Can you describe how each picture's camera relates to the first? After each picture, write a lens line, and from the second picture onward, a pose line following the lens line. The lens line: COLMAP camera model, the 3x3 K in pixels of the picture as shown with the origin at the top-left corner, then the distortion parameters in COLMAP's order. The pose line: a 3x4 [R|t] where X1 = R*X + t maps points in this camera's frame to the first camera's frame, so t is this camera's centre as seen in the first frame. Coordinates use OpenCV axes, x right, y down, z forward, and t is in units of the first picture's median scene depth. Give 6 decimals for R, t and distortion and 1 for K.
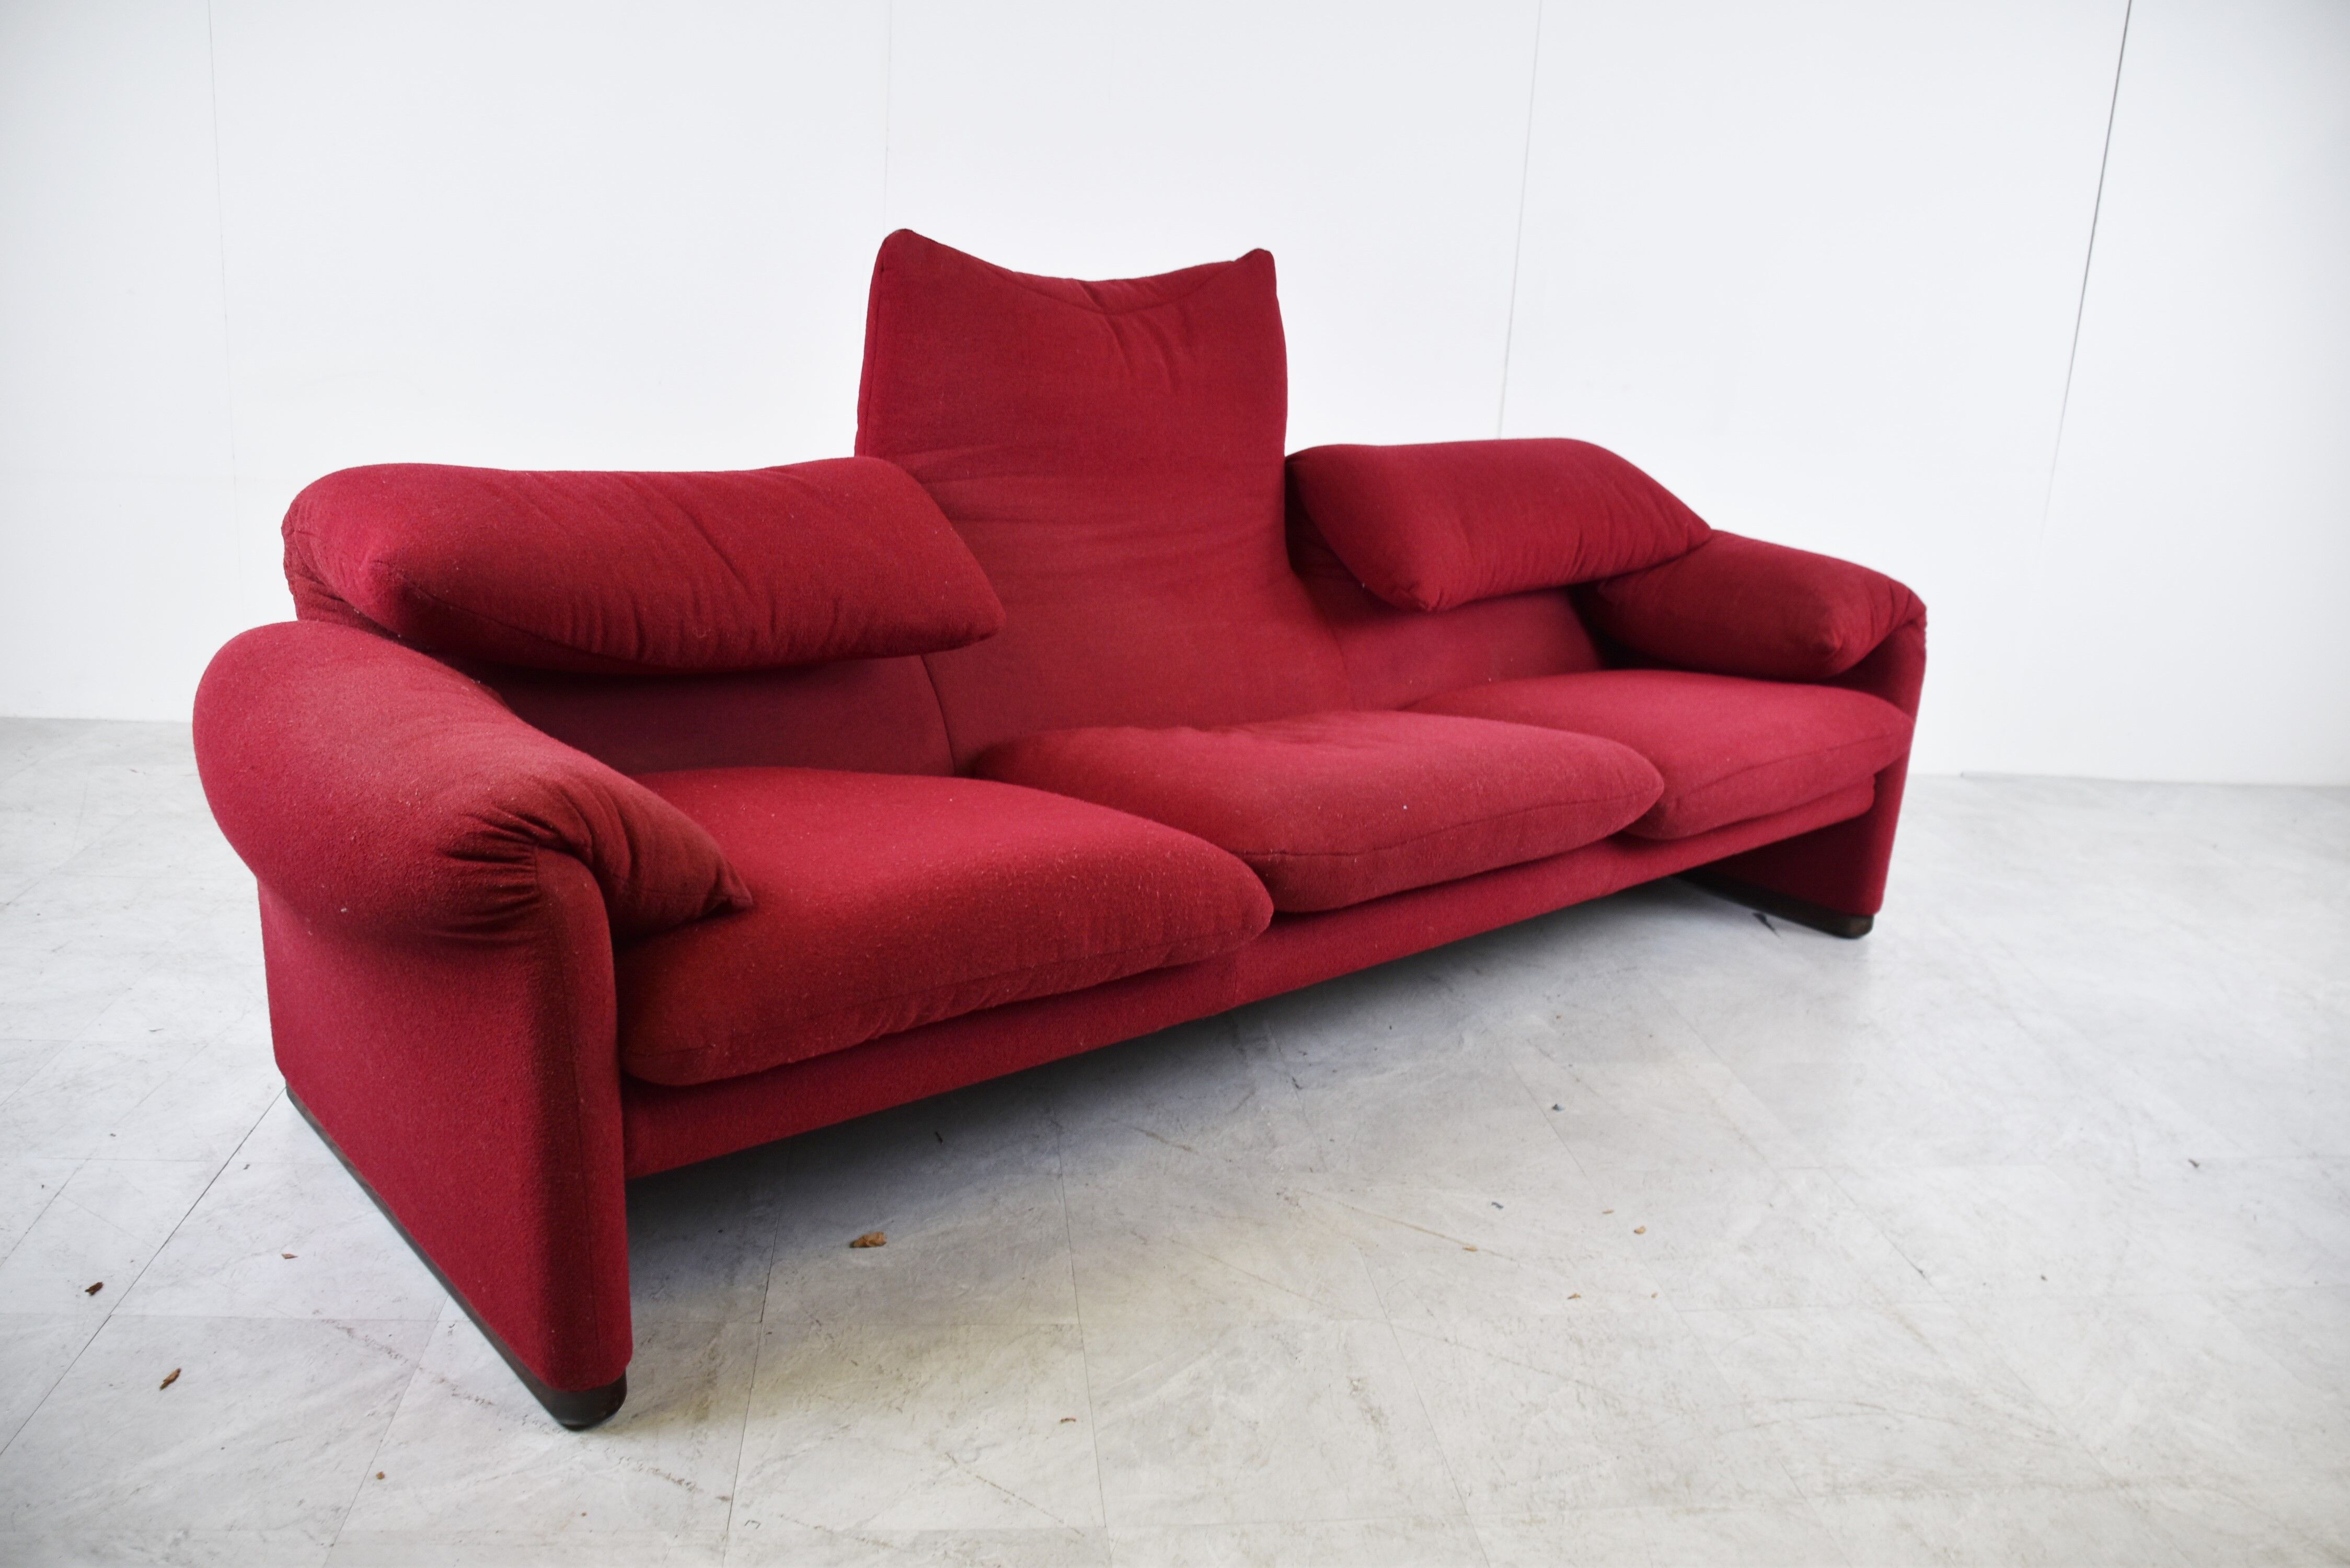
lens RADIAL K [[1863.5, 0, 1175.0], [0, 1863.5, 784.0], [0, 0, 1]] dist [-0.154324, 0.099069]
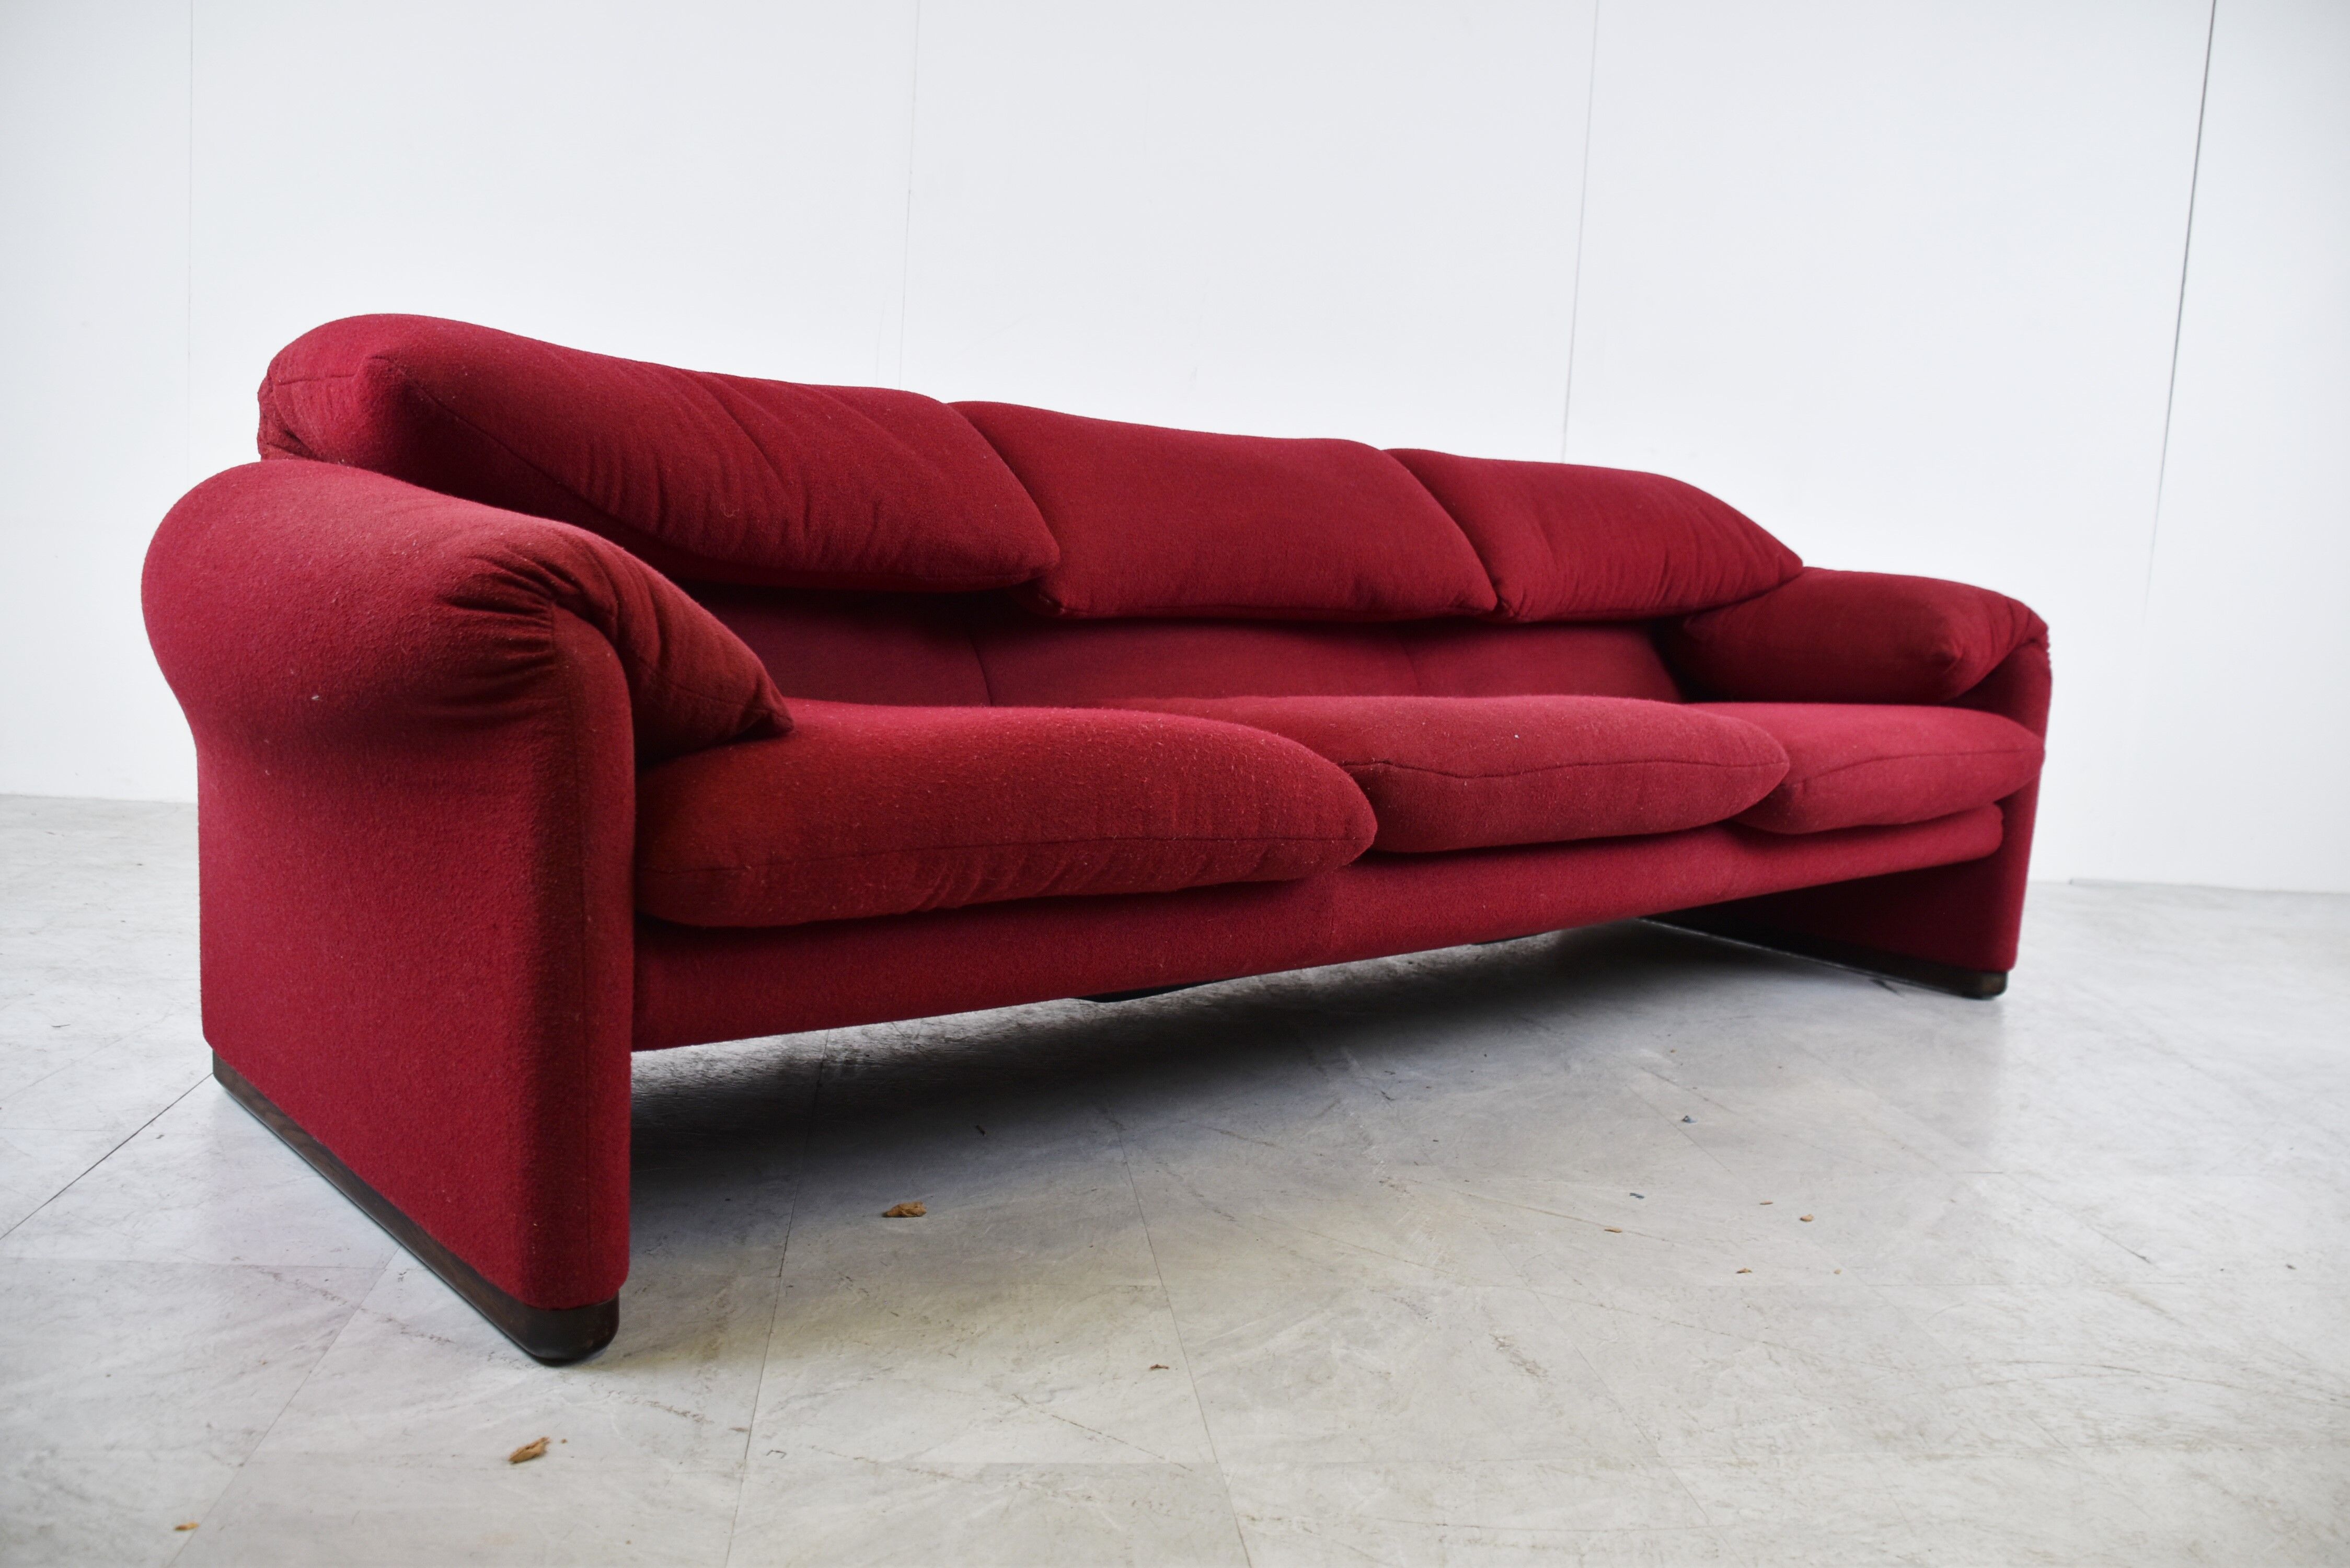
lens RADIAL K [[1973.1, 0, 1181.5], [0, 1973.1, 782.8], [0, 0, 1]] dist [-0.134829, 0.115047]
pose [[0.999946, 0.000672, 0.010358, -0.053882], [0.000866, 0.989018, -0.147794, 0.203797], [-0.010343, 0.147795, 0.988964, 0.093439]]
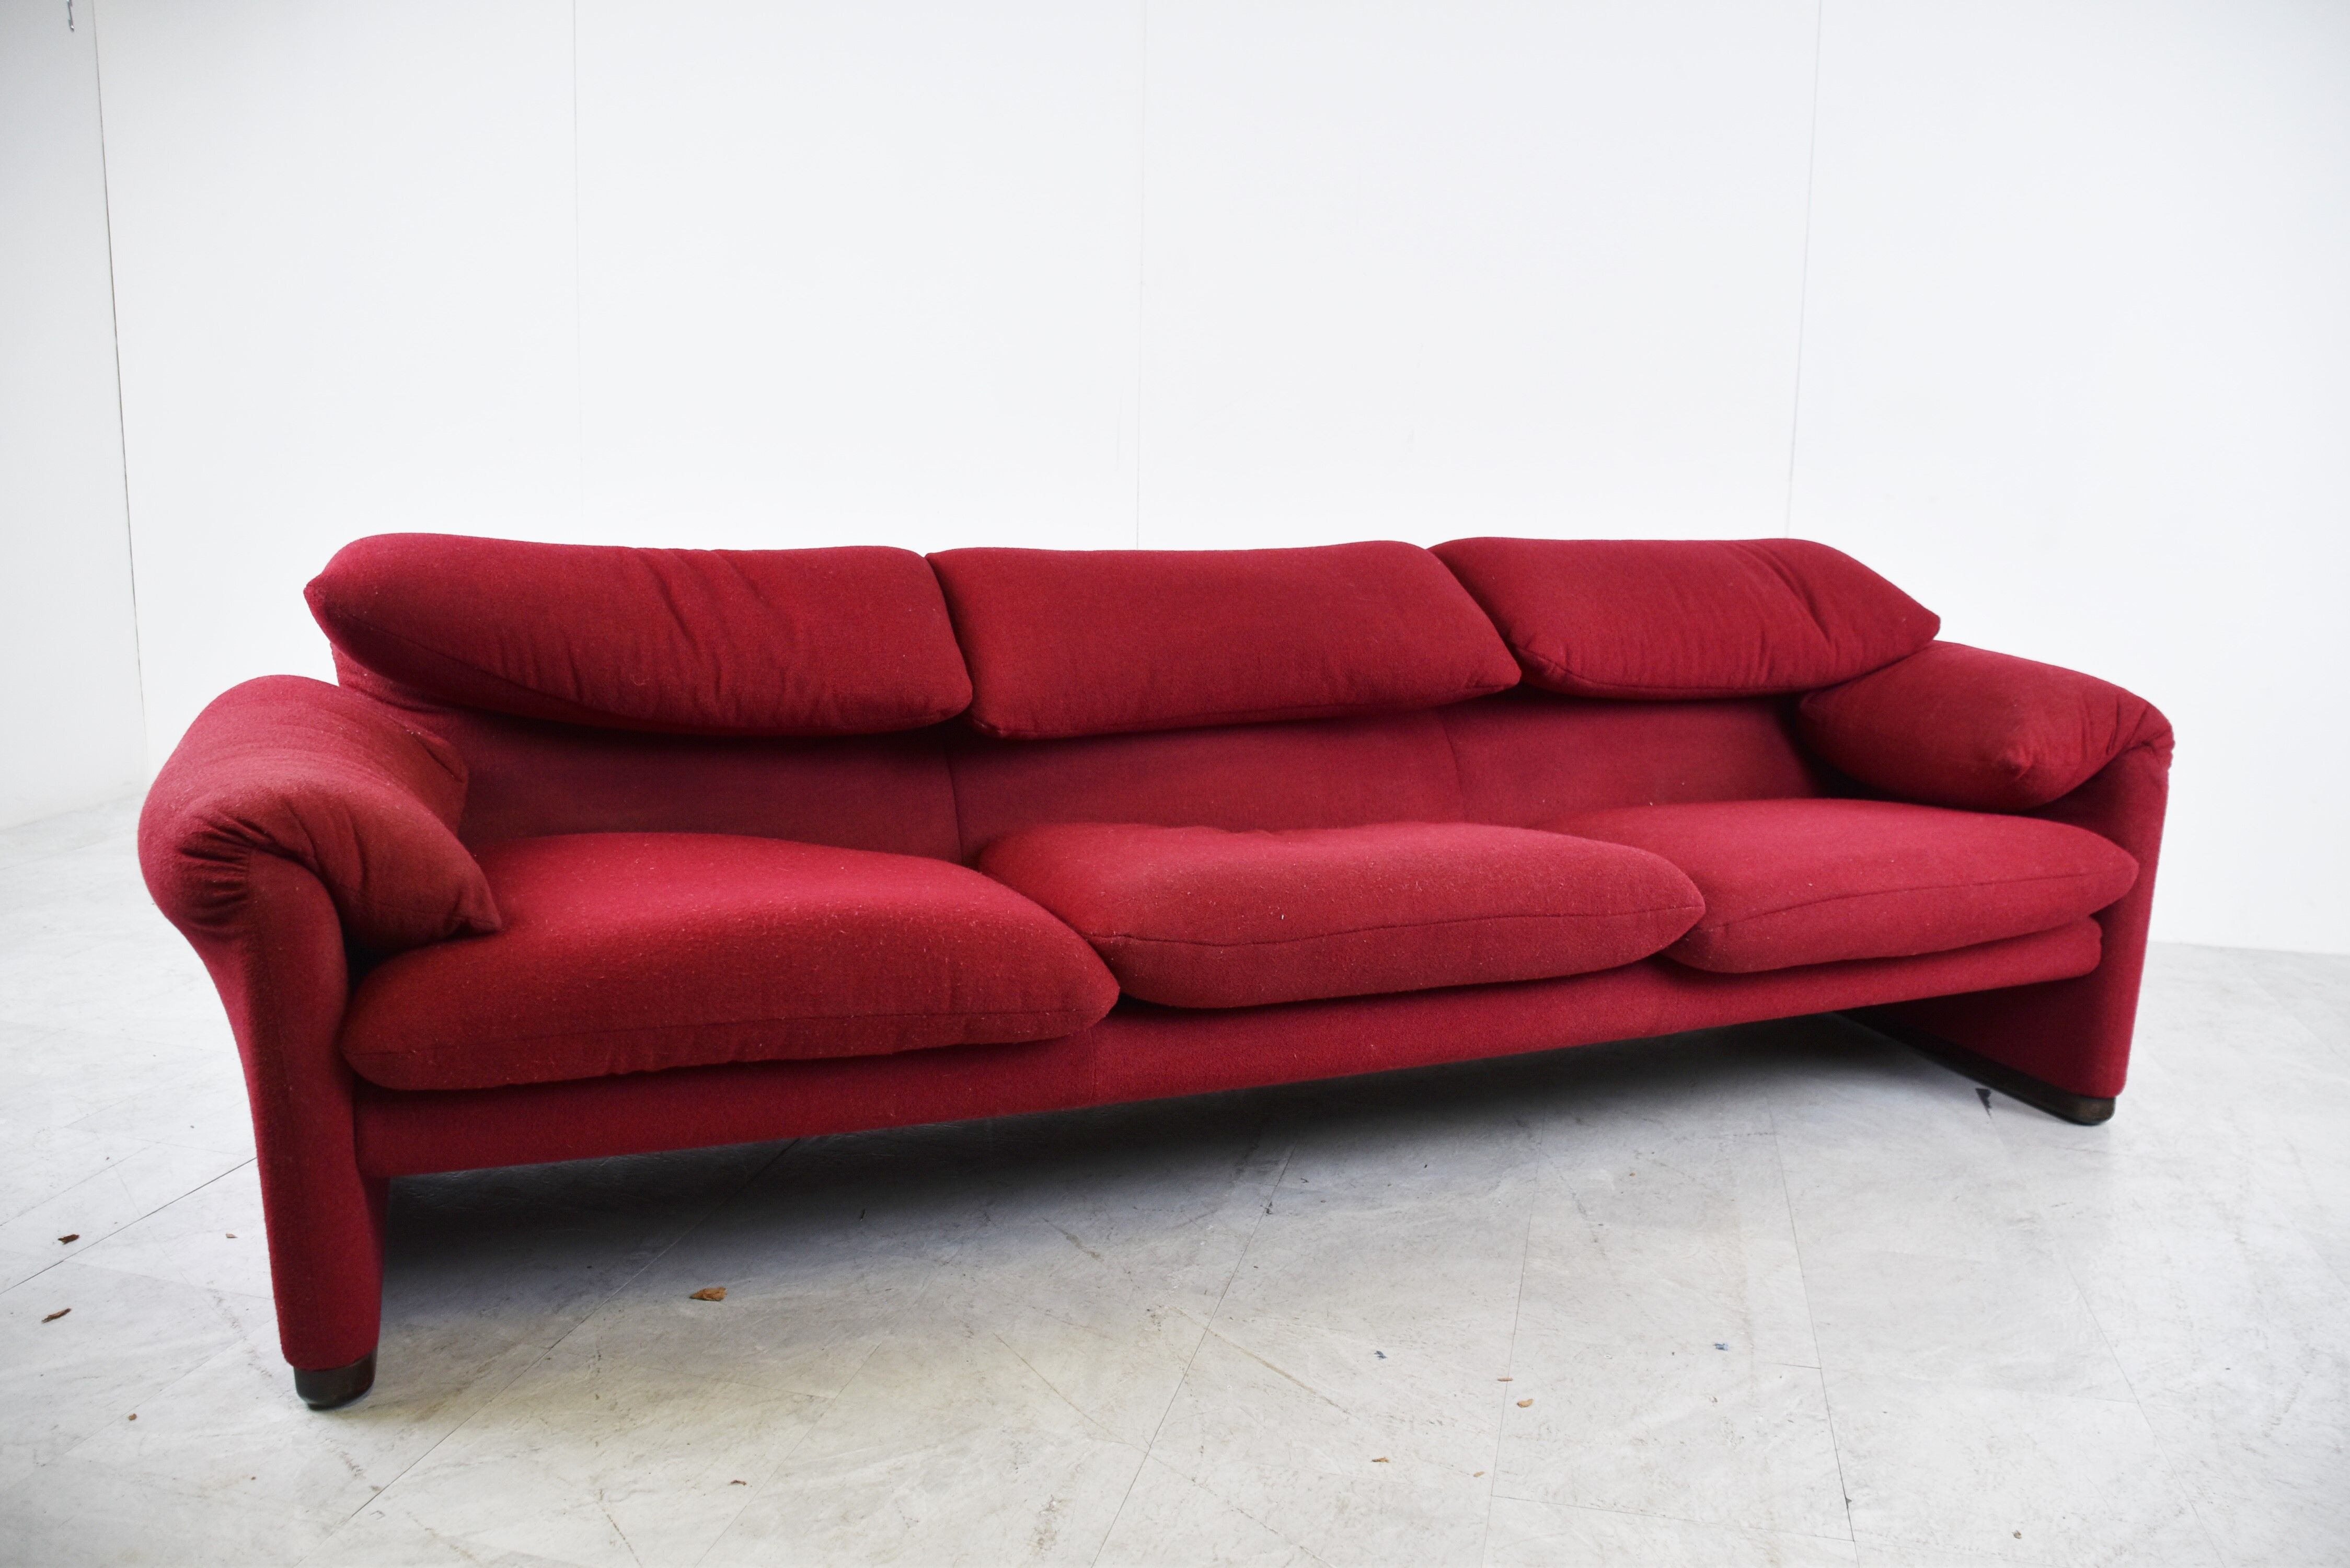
lens RADIAL K [[1863.5, 0, 1175.0], [0, 1863.5, 784.0], [0, 0, 1]] dist [-0.154324, 0.099069]
pose [[0.936074, 0.025005, -0.350914, 0.454419], [-0.059637, 0.994313, -0.088233, 0.046776], [0.346712, 0.103521, 0.932242, 0.136388]]
